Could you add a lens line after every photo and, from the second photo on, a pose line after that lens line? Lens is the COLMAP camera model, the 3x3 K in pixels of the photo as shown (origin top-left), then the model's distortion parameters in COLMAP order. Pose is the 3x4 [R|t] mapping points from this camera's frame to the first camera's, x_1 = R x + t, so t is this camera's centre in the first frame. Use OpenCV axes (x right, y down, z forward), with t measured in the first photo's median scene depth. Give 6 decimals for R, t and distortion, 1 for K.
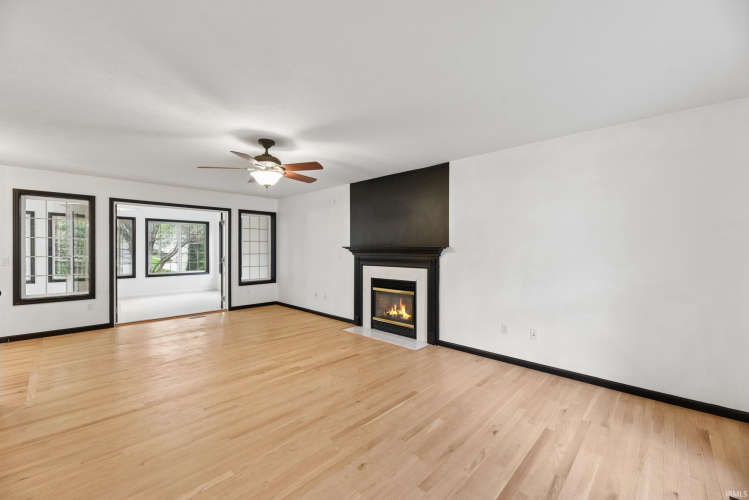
lens RADIAL K [[304.4, 0, 375.7], [0, 304.4, 250.5], [0, 0, 1]] dist [-0.001024, -0.000334]
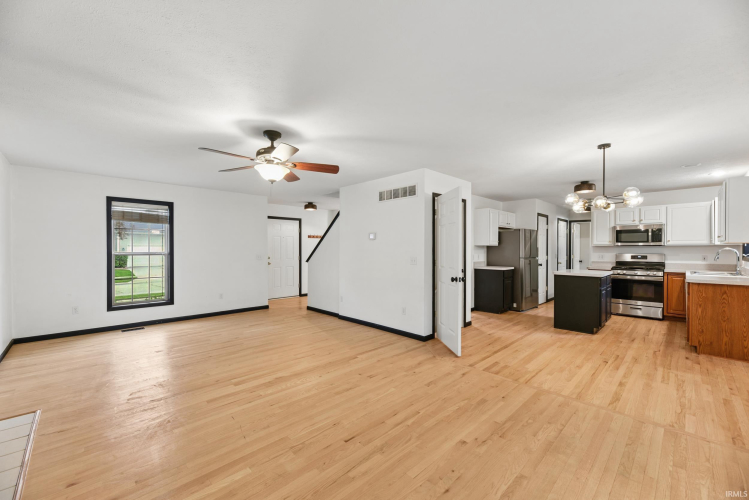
lens RADIAL K [[304.4, 0, 374.0], [0, 304.4, 249.3], [0, 0, 1]] dist [-0.001024, -0.000334]
pose [[-0.998892, -0.000987, 0.047051, -0.705826], [-0.000691, 0.999980, 0.006309, -0.008431], [-0.047056, 0.006269, -0.998873, 1.897664]]
